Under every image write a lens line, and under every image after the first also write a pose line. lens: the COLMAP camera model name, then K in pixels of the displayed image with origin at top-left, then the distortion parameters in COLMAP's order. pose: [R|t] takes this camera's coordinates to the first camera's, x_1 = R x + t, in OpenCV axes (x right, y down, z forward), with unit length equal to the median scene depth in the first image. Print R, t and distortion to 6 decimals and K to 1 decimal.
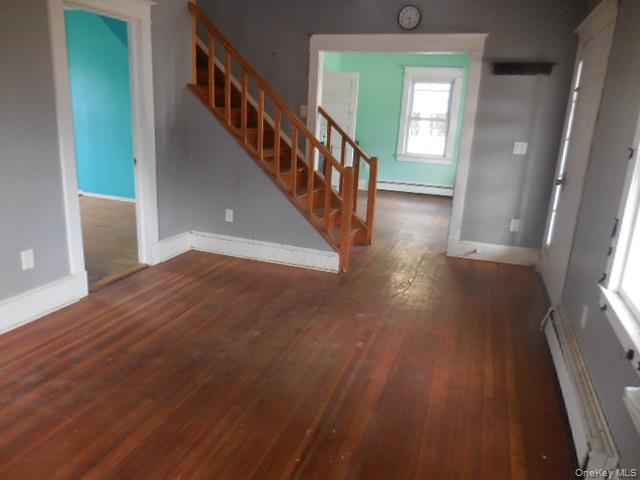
lens RADIAL K [[484.5, 0, 320.0], [0, 484.5, 240.0], [0, 0, 1]] dist [-0.006444, -0.003821]
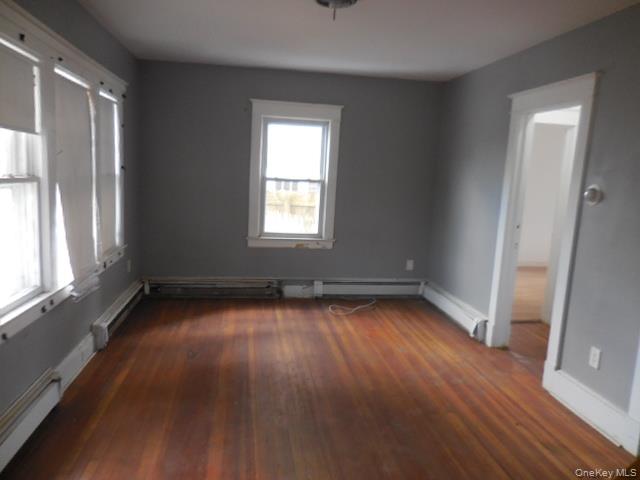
lens RADIAL K [[484.5, 0, 320.0], [0, 484.5, 240.0], [0, 0, 1]] dist [-0.006444, -0.003821]
pose [[-0.885742, -0.024264, -0.463543, 0.232367], [-0.204348, 0.917037, 0.342469, -0.271732], [0.416777, 0.398063, -0.817217, 1.012036]]
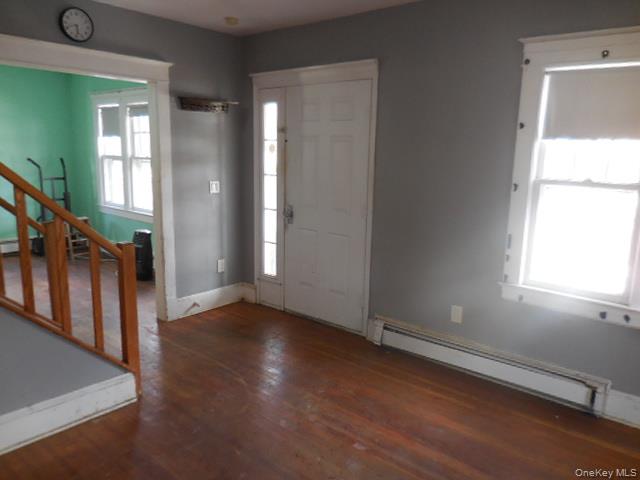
lens RADIAL K [[474.0, 0, 317.0], [0, 474.0, 249.1], [0, 0, 1]] dist [-0.003397, -0.034213]
pose [[0.359410, -0.221799, 0.906438, -0.406353], [0.235420, 0.961476, 0.141921, -0.161154], [-0.902996, 0.162386, 0.397780, 0.473536]]
